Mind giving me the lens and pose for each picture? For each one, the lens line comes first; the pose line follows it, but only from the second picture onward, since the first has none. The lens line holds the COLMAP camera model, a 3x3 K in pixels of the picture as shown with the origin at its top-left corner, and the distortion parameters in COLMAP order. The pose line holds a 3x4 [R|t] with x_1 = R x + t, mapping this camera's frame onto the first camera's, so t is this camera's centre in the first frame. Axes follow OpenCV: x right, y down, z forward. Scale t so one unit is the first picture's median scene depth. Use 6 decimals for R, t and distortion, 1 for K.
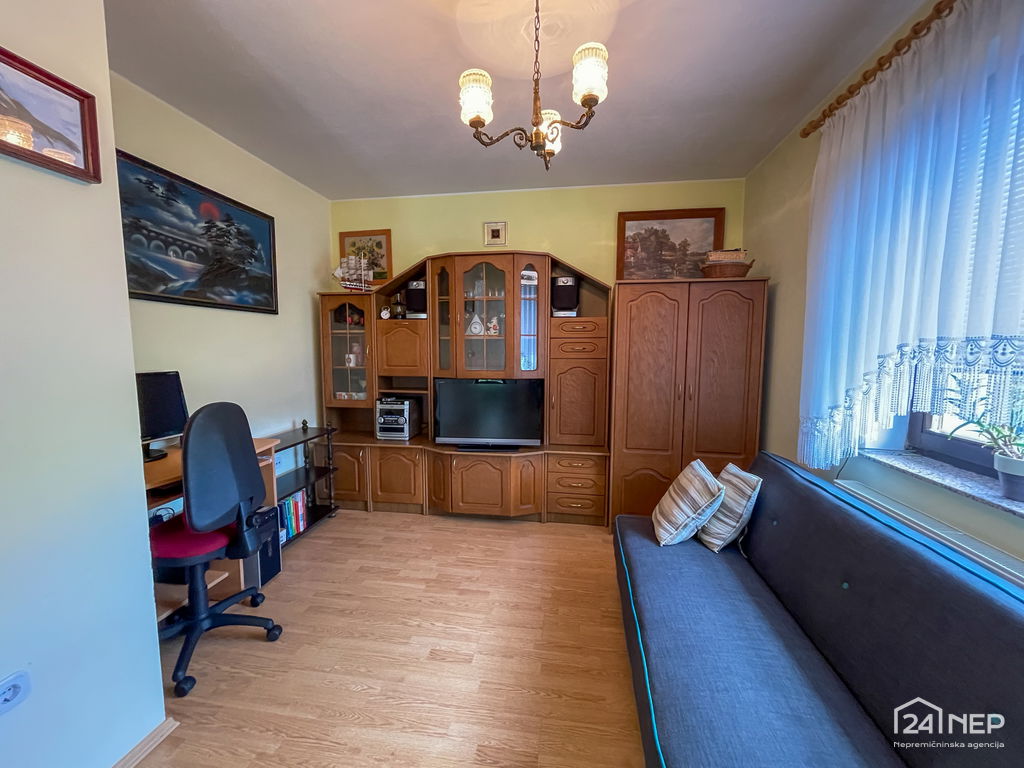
lens RADIAL K [[417.9, 0, 510.0], [0, 417.9, 387.7], [0, 0, 1]] dist [-0.002333, 0.000046]
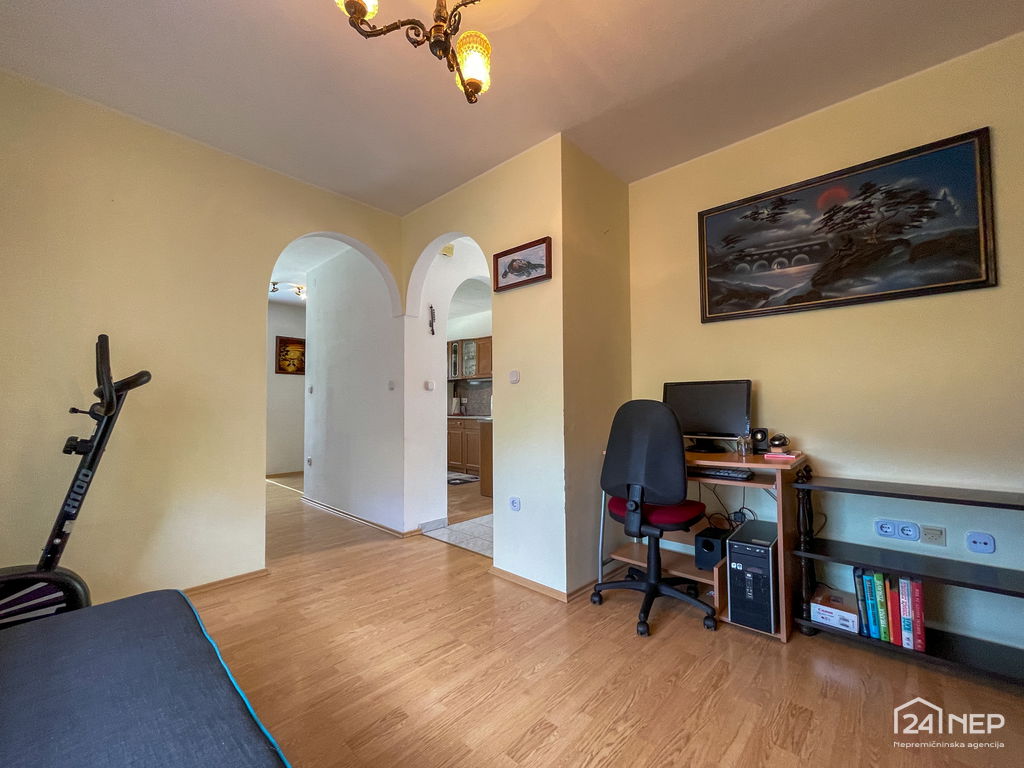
lens RADIAL K [[417.9, 0, 505.2], [0, 417.9, 388.1], [0, 0, 1]] dist [-0.002333, 0.000046]
pose [[-0.560973, -0.026698, -0.827403, 0.394990], [-0.073361, 0.997151, 0.017564, 0.007608], [0.824577, 0.070552, -0.561334, 1.020675]]
